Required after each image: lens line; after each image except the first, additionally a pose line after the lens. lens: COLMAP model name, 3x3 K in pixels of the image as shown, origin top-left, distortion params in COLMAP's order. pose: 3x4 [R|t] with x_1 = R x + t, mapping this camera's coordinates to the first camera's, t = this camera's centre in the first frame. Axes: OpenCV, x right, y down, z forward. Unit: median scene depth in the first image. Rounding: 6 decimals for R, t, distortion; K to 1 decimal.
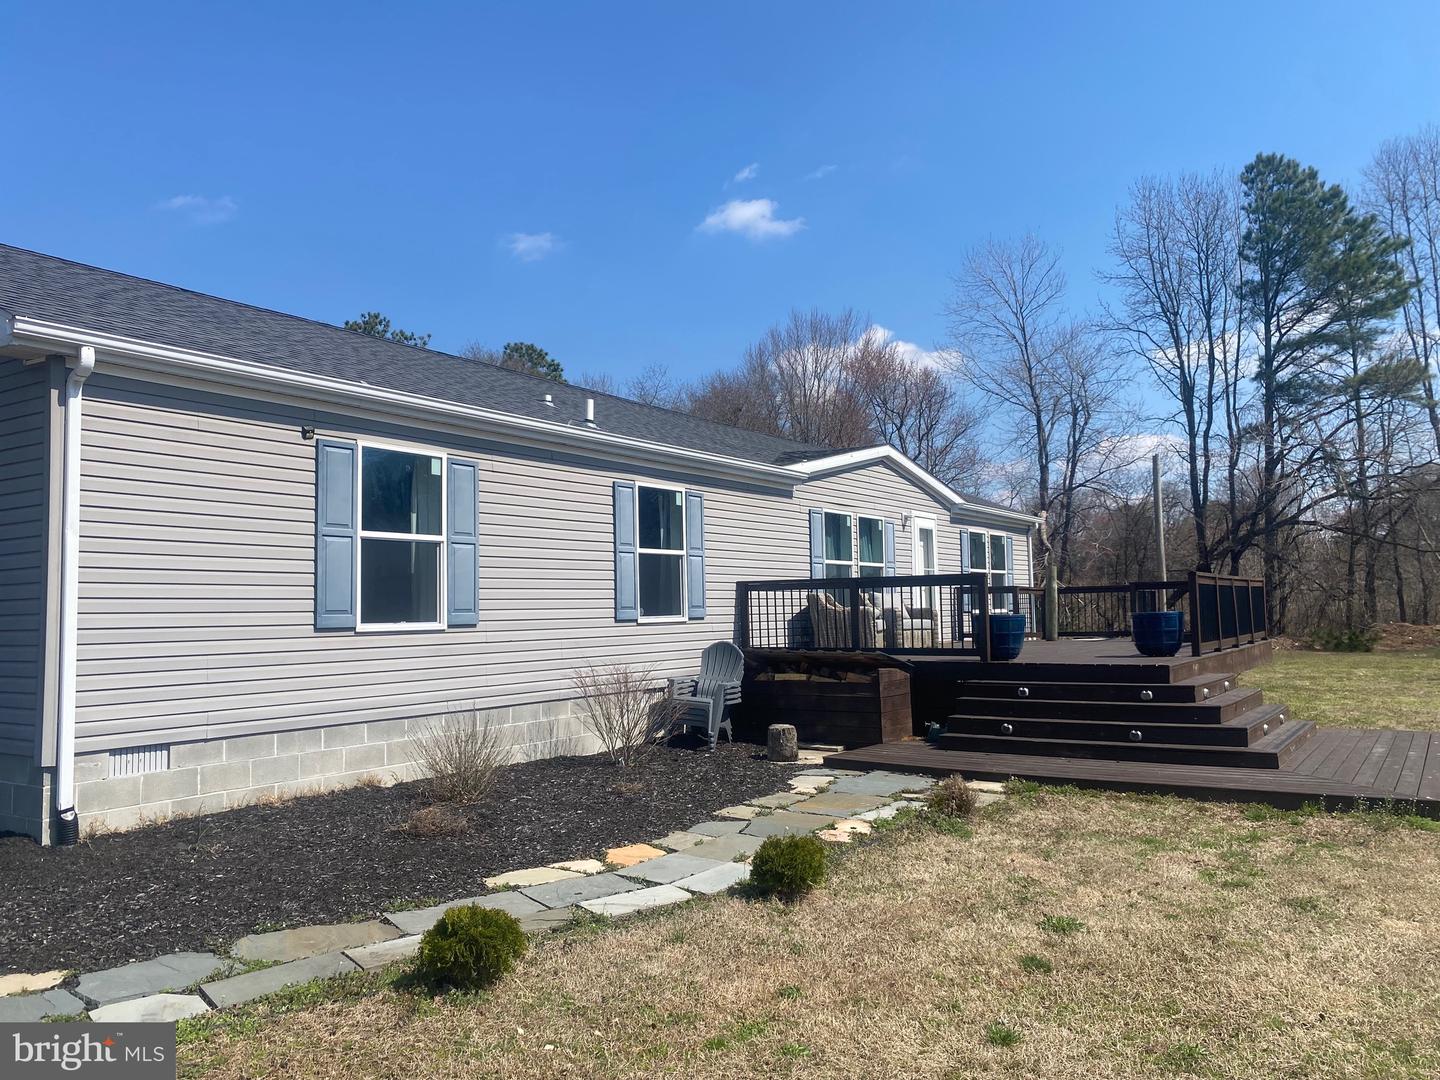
lens RADIAL K [[1091.6, 0, 710.9], [0, 1091.6, 539.5], [0, 0, 1]] dist [0.043647, -0.055195]
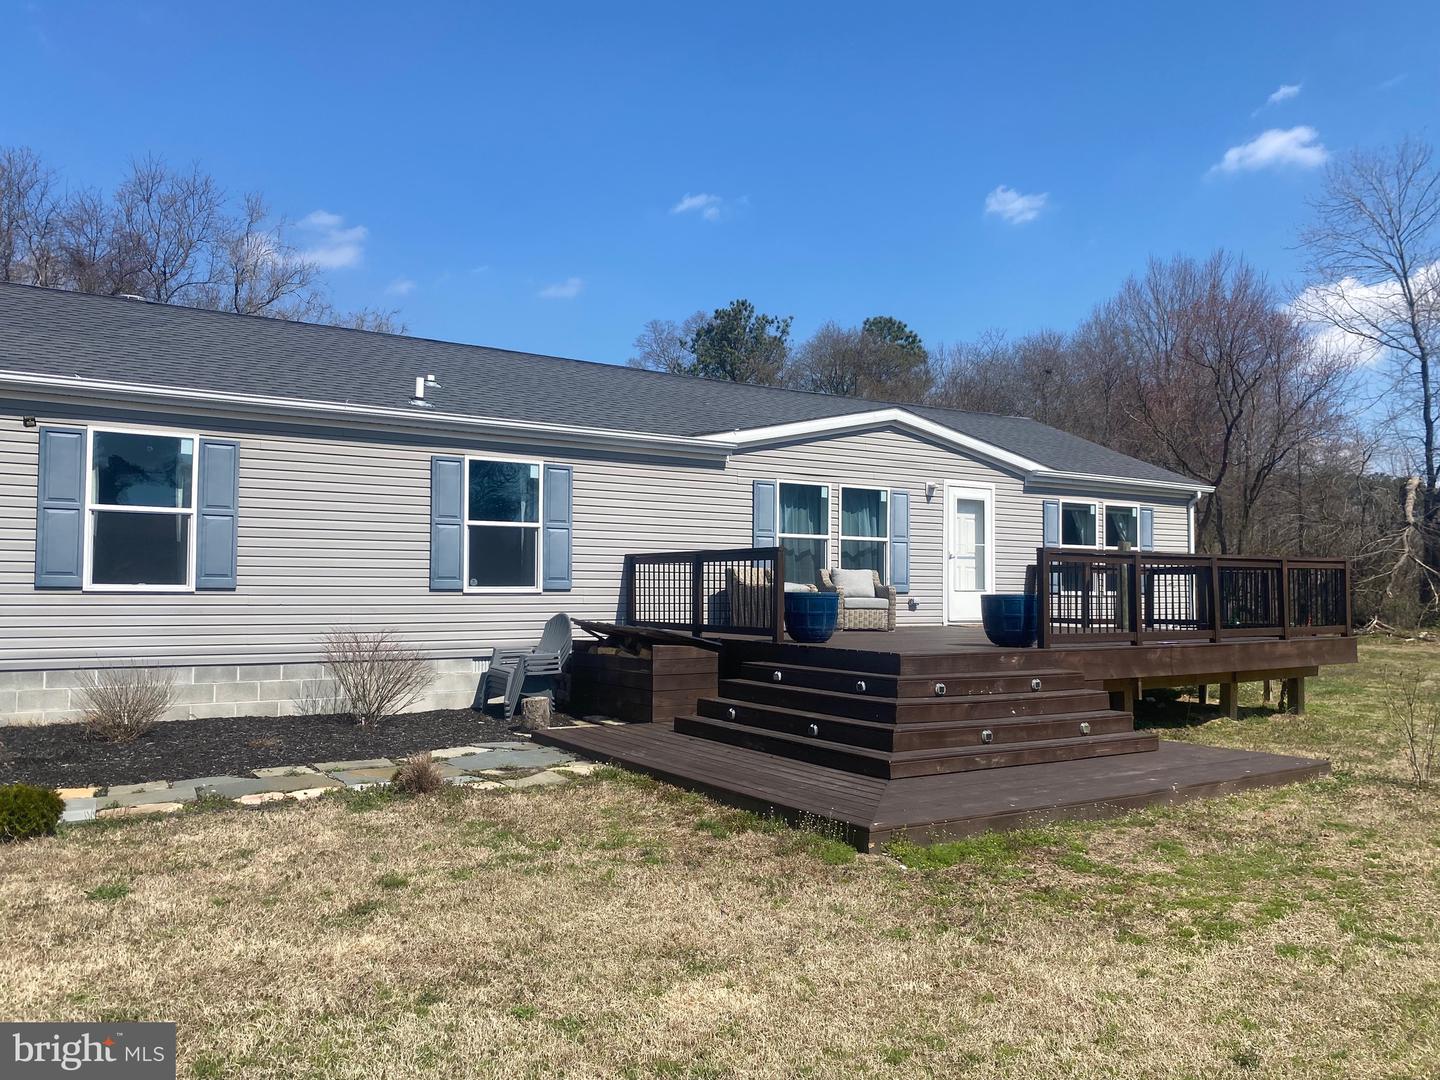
lens RADIAL K [[1091.6, 0, 723.2], [0, 1091.6, 550.0], [0, 0, 1]] dist [0.043647, -0.055195]
pose [[0.920914, 0.009810, -0.389642, 0.556919], [0.002621, 0.999505, 0.031357, 0.004275], [0.389757, -0.029898, 0.920432, 0.139309]]
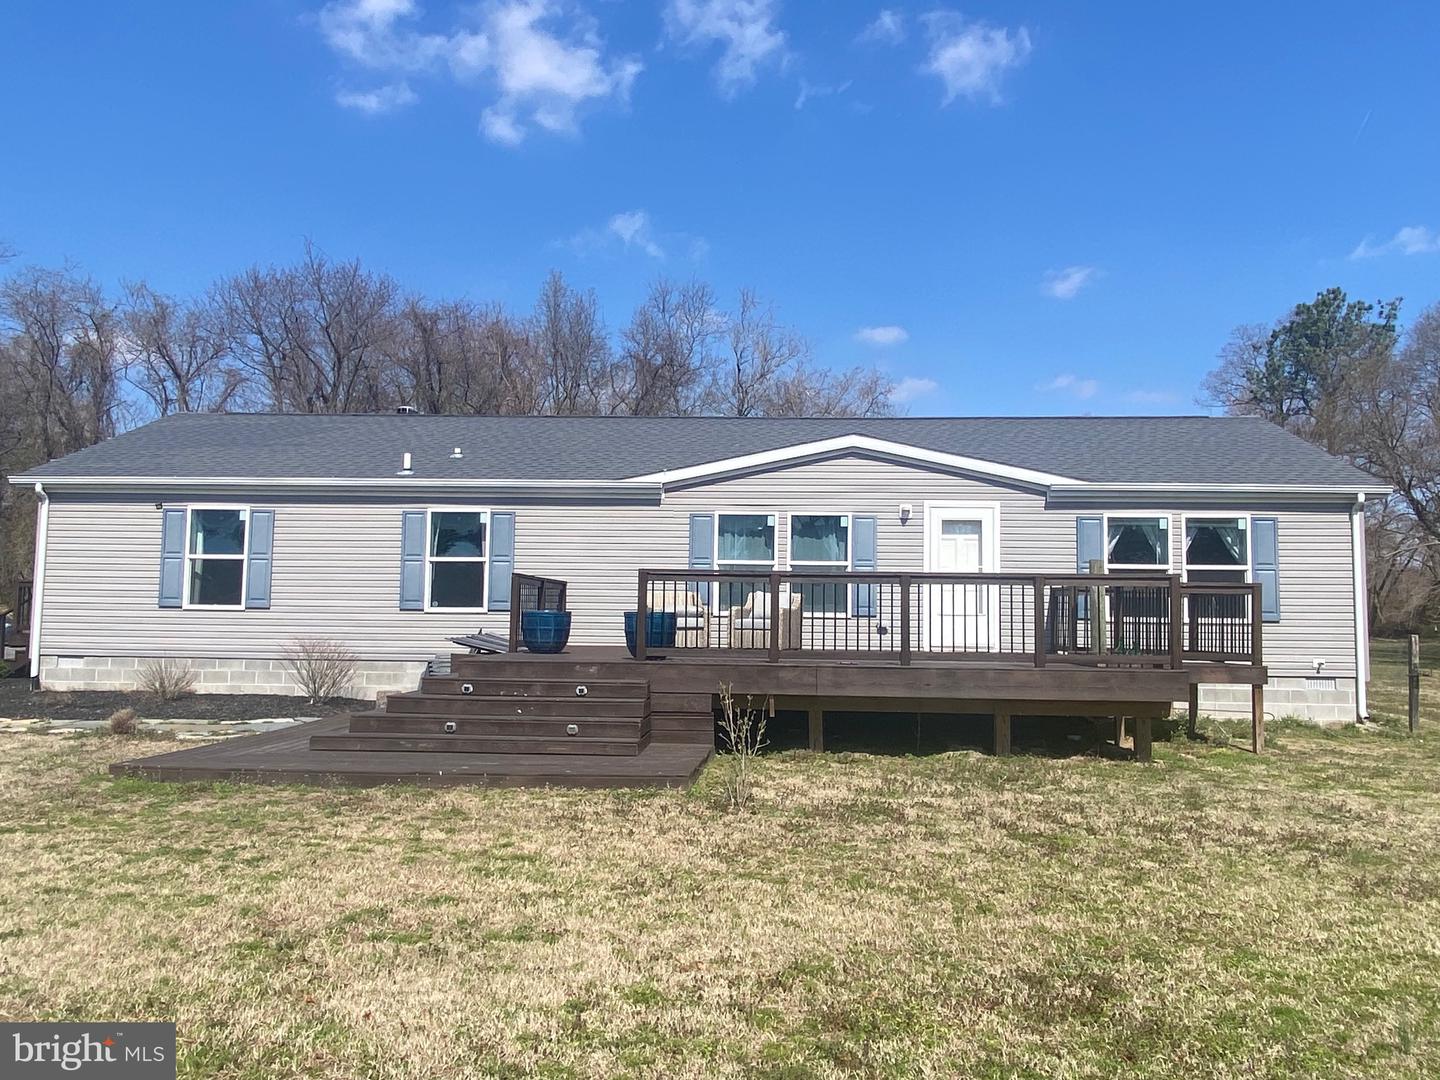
lens RADIAL K [[1086.2, 0, 725.1], [0, 1086.2, 529.3], [0, 0, 1]] dist [0.030853, -0.002938]
pose [[0.515759, -0.043233, -0.855642, 1.293922], [0.033952, 0.998973, -0.030009, 0.026498], [0.856061, -0.013574, 0.516697, 0.608502]]
